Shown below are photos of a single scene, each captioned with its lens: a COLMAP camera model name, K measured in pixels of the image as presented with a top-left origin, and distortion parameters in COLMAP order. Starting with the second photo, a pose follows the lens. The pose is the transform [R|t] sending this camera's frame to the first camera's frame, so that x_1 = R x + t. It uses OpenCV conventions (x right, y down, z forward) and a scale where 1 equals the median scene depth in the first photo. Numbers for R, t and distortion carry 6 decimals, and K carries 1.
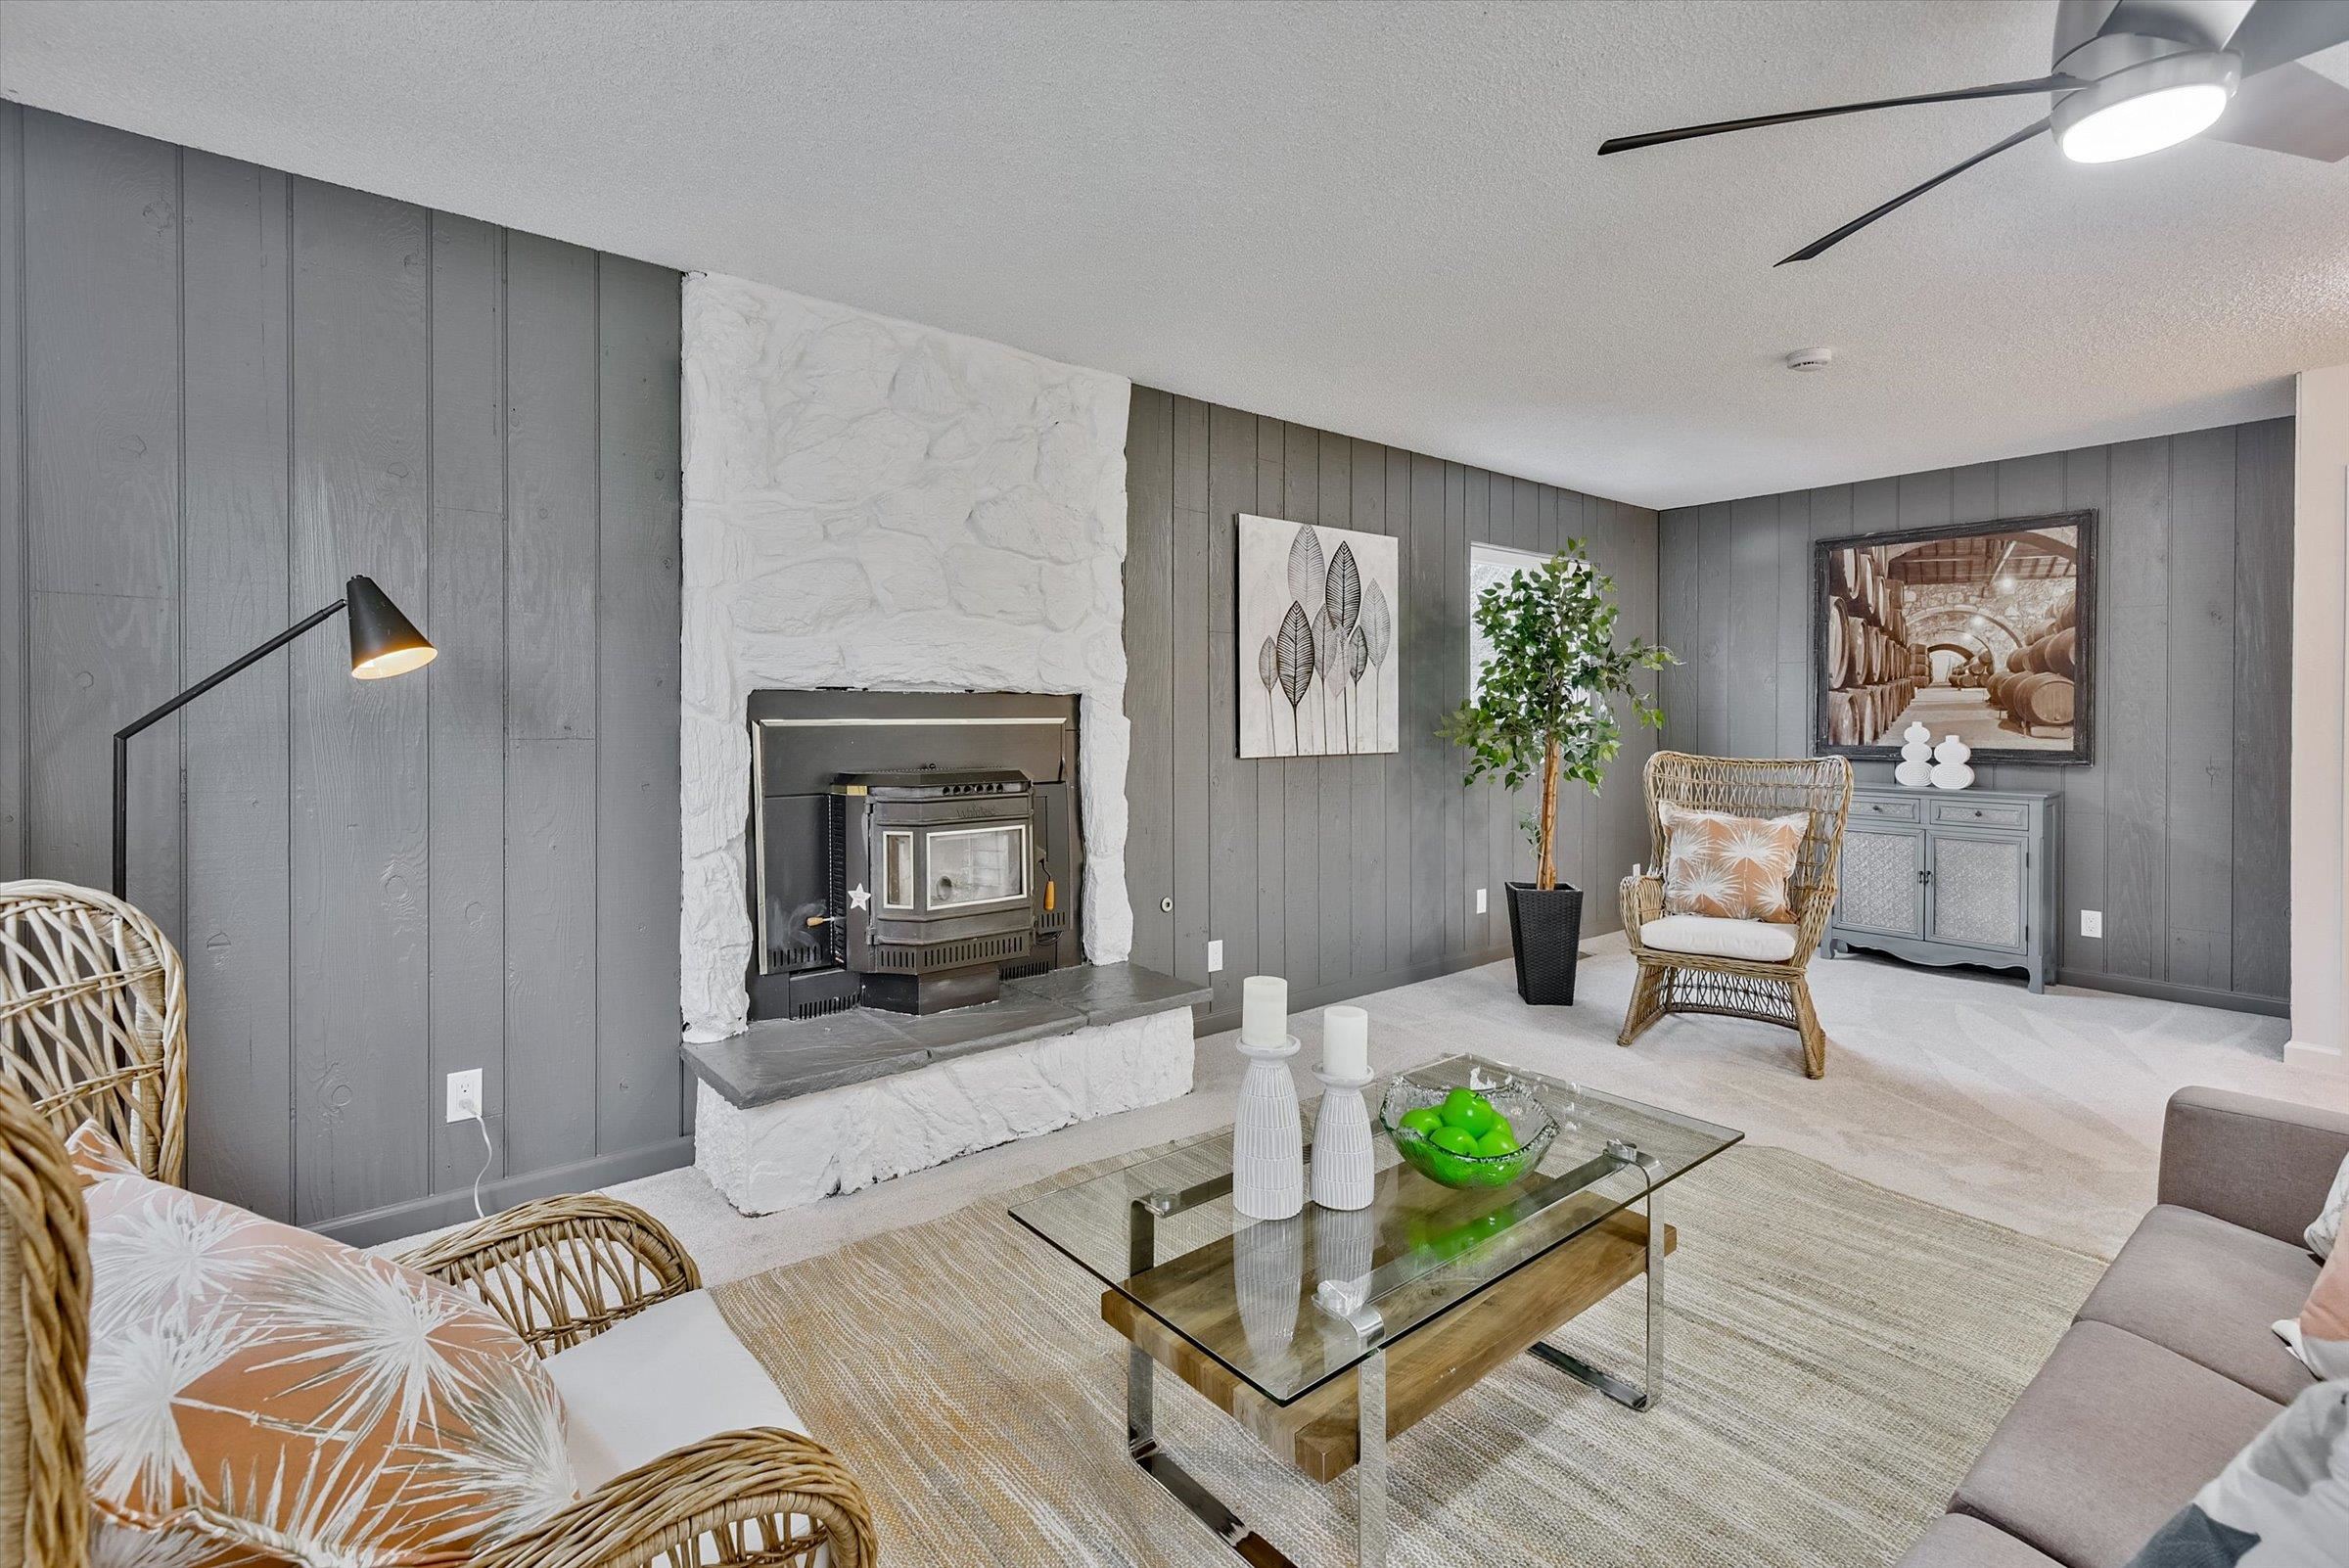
lens RADIAL K [[1096.0, 0, 1200.7], [0, 1096.0, 734.6], [0, 0, 1]] dist [0.012036, -0.000671]
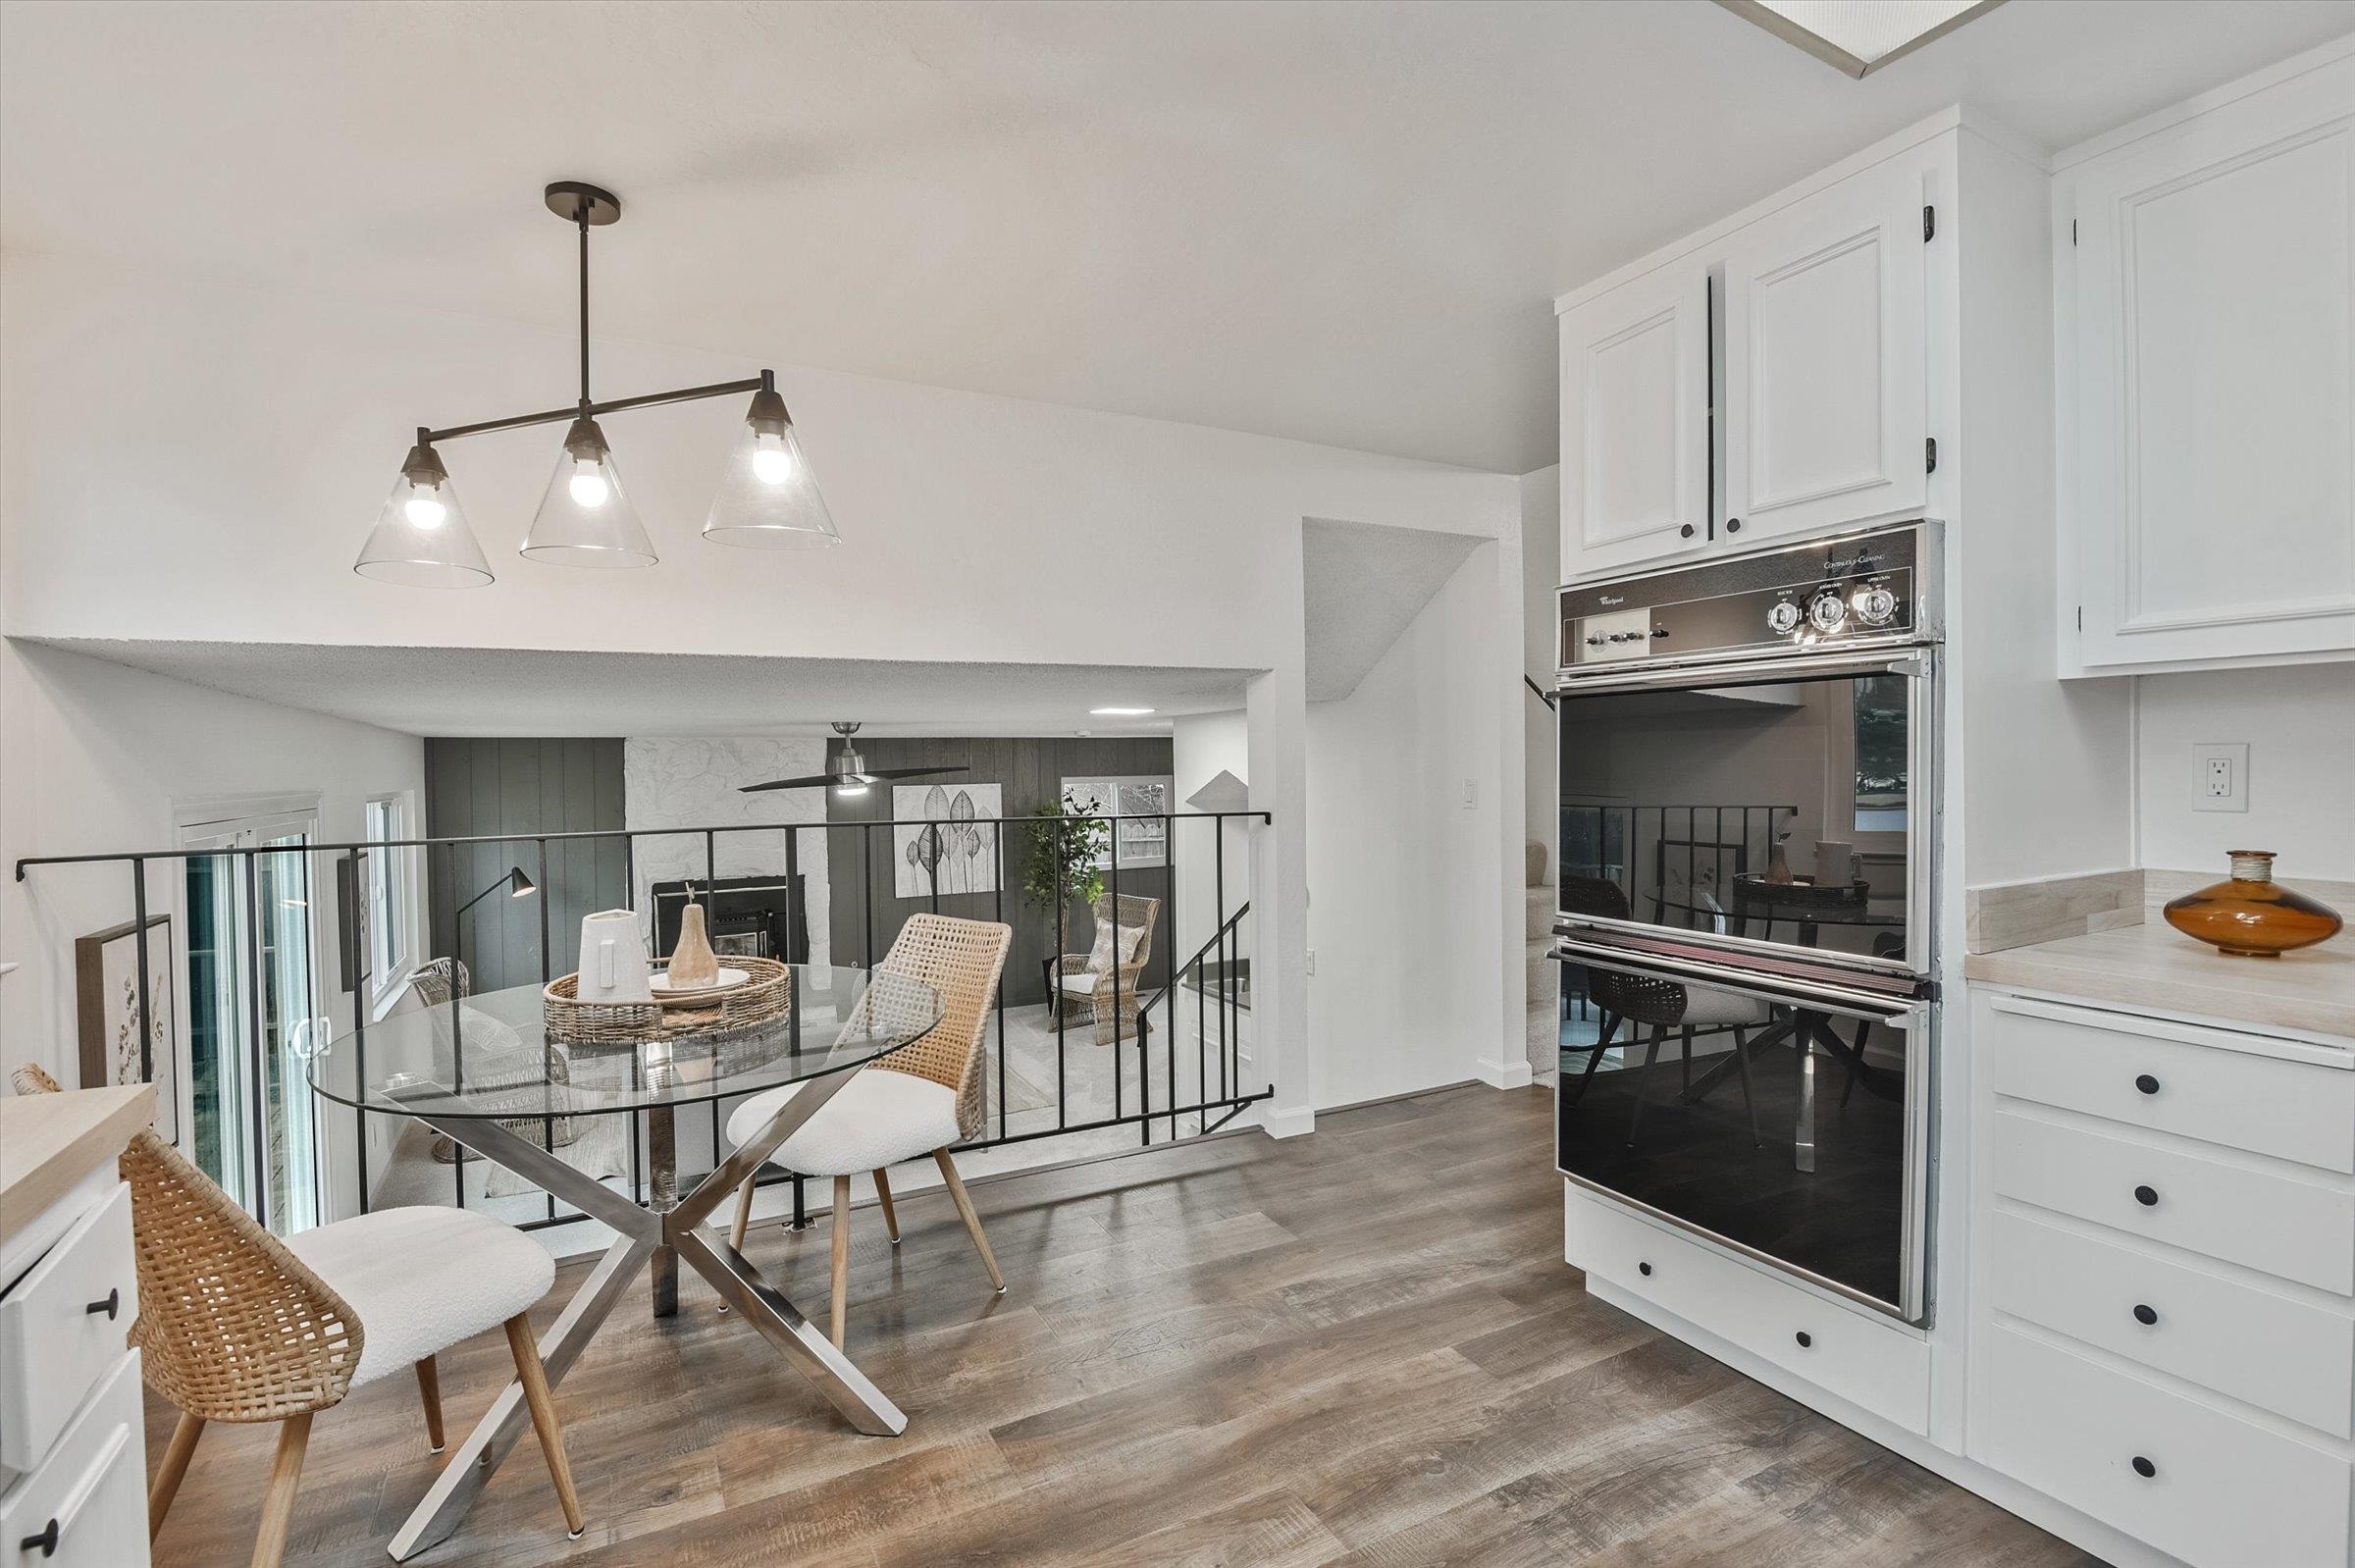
lens RADIAL K [[1098.8, 0, 1182.6], [0, 1098.8, 802.6], [0, 0, 1]] dist [0.012036, -0.000671]
pose [[0.982190, -0.021144, -0.186698, 1.237998], [0.020772, 0.999776, -0.003951, -0.183153], [0.186740, 0.000003, 0.982409, -1.279036]]
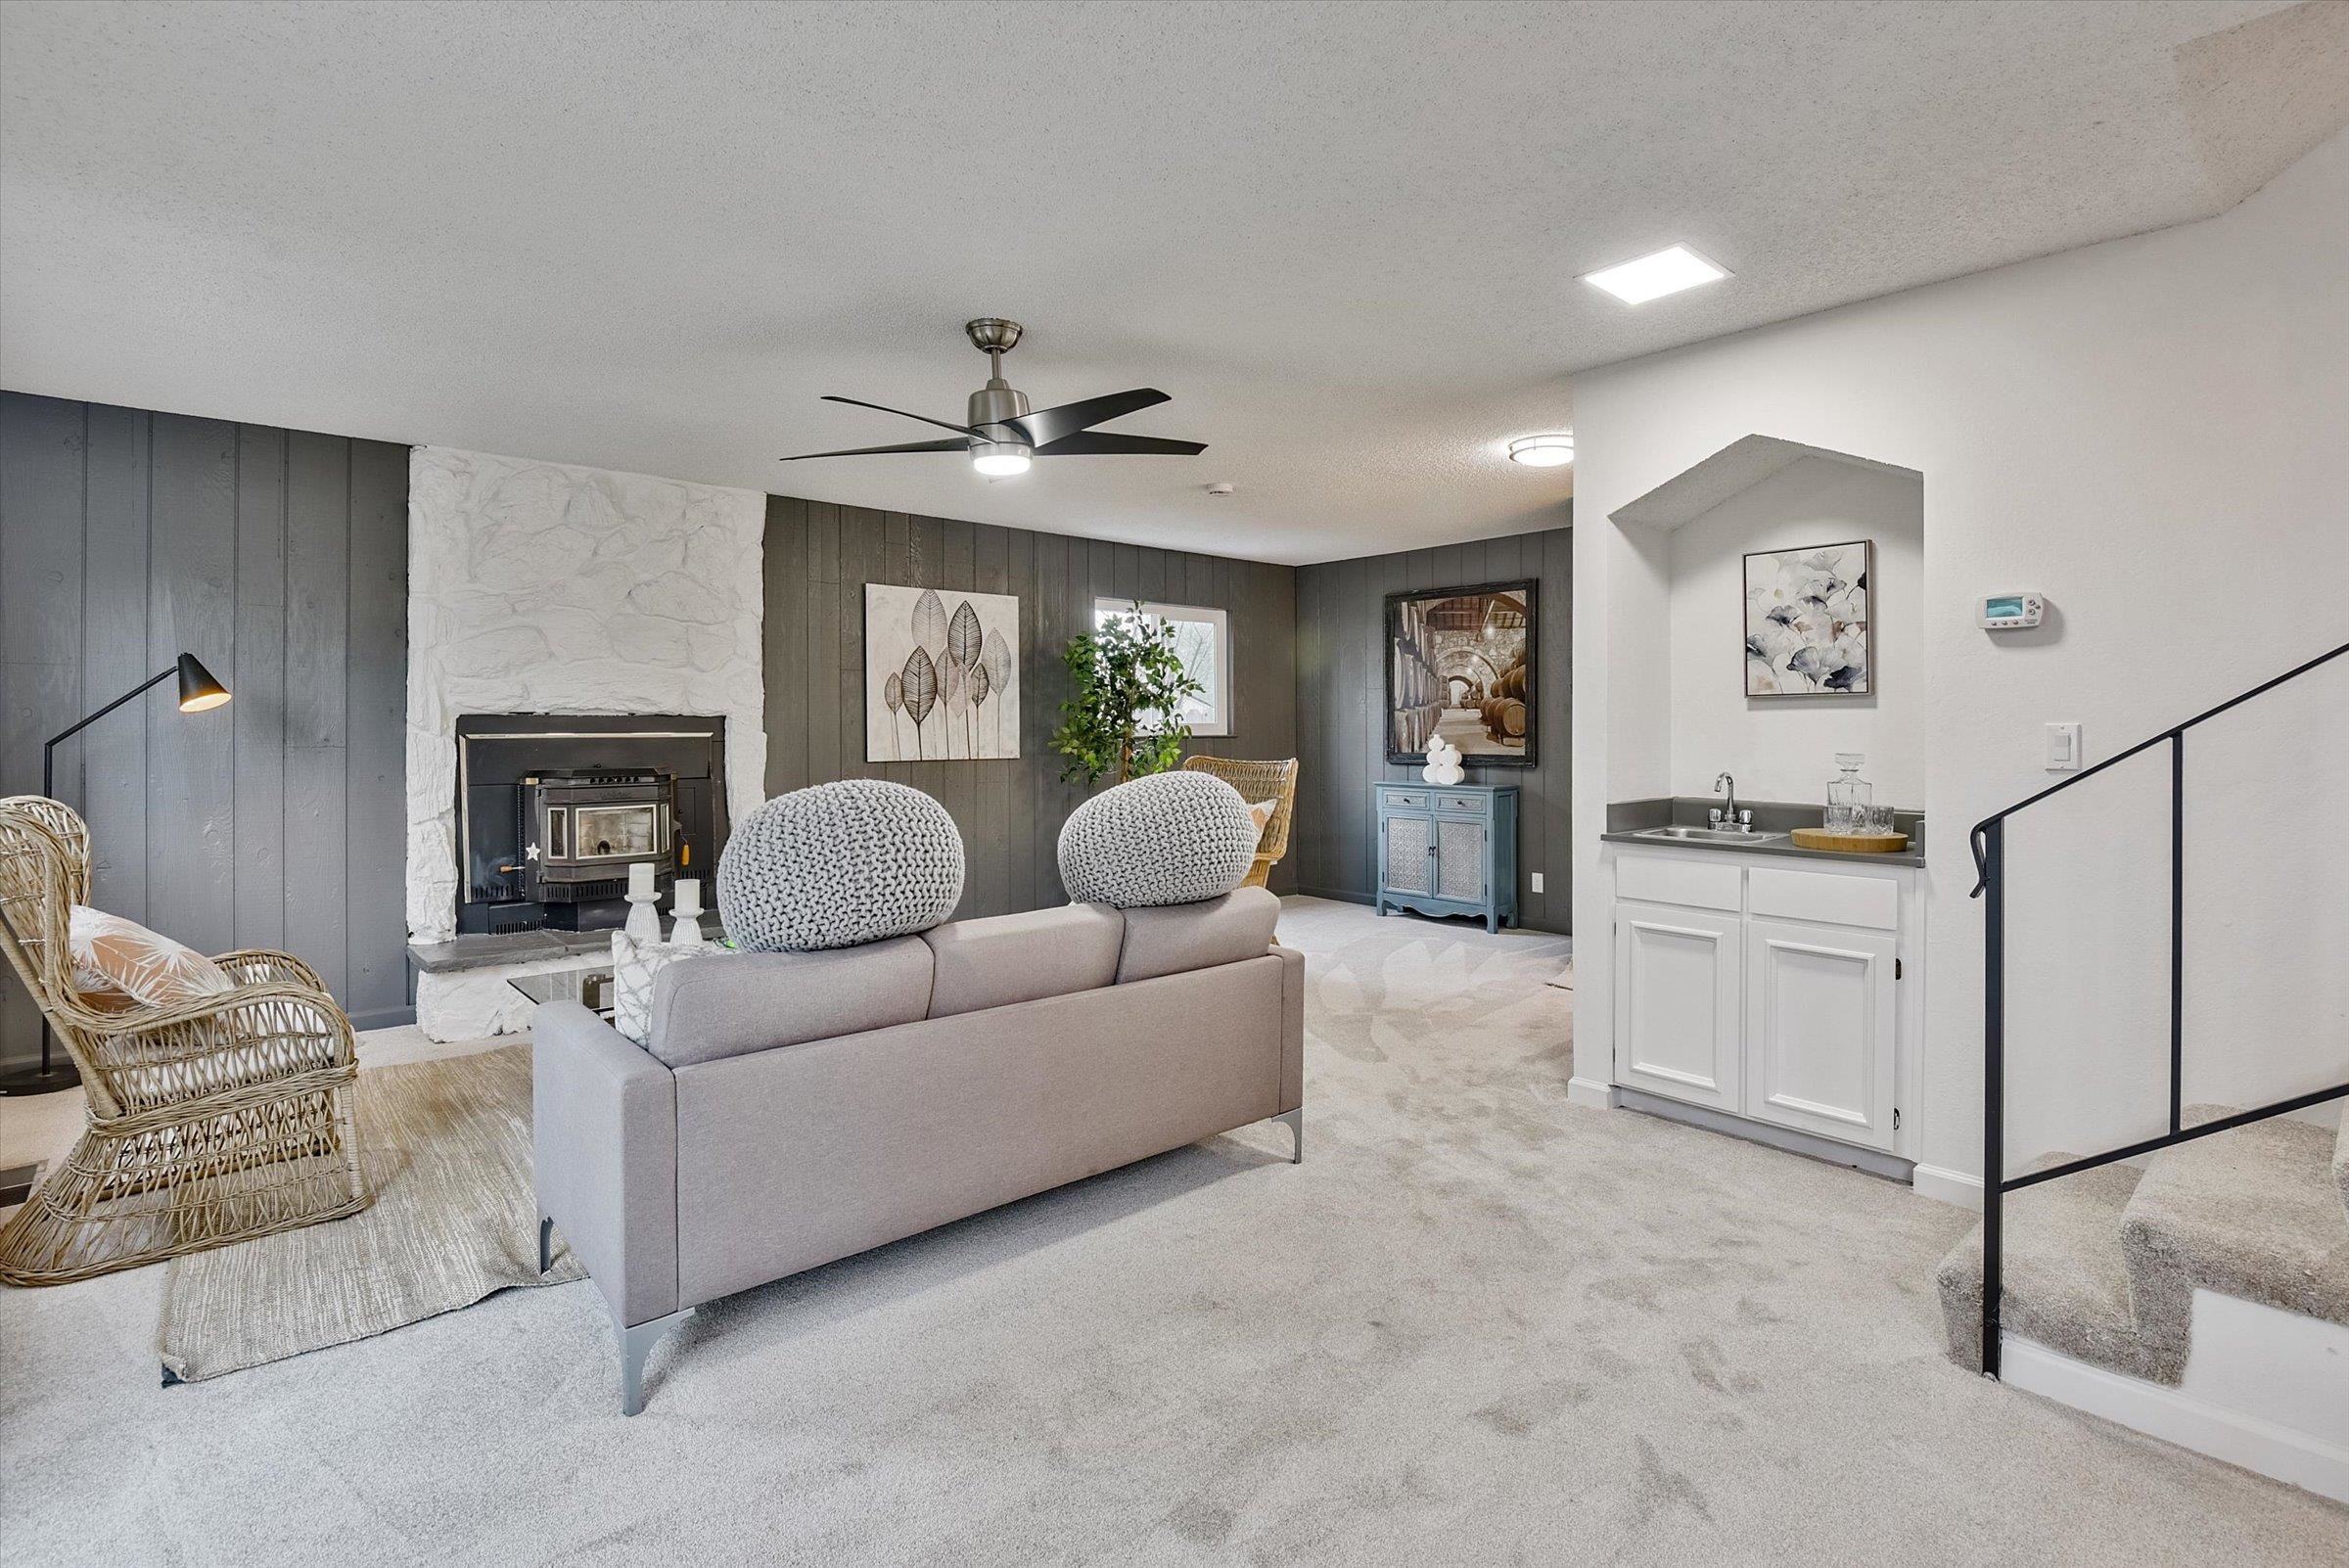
lens RADIAL K [[1154.4, 0, 1230.8], [0, 1154.4, 739.2], [0, 0, 1]] dist [-0.014355, -0.001299]
pose [[0.998414, -0.002287, 0.056259, 0.502187], [0.002827, 0.999951, -0.009519, 0.009925], [-0.056235, 0.009663, 0.998371, -0.568329]]
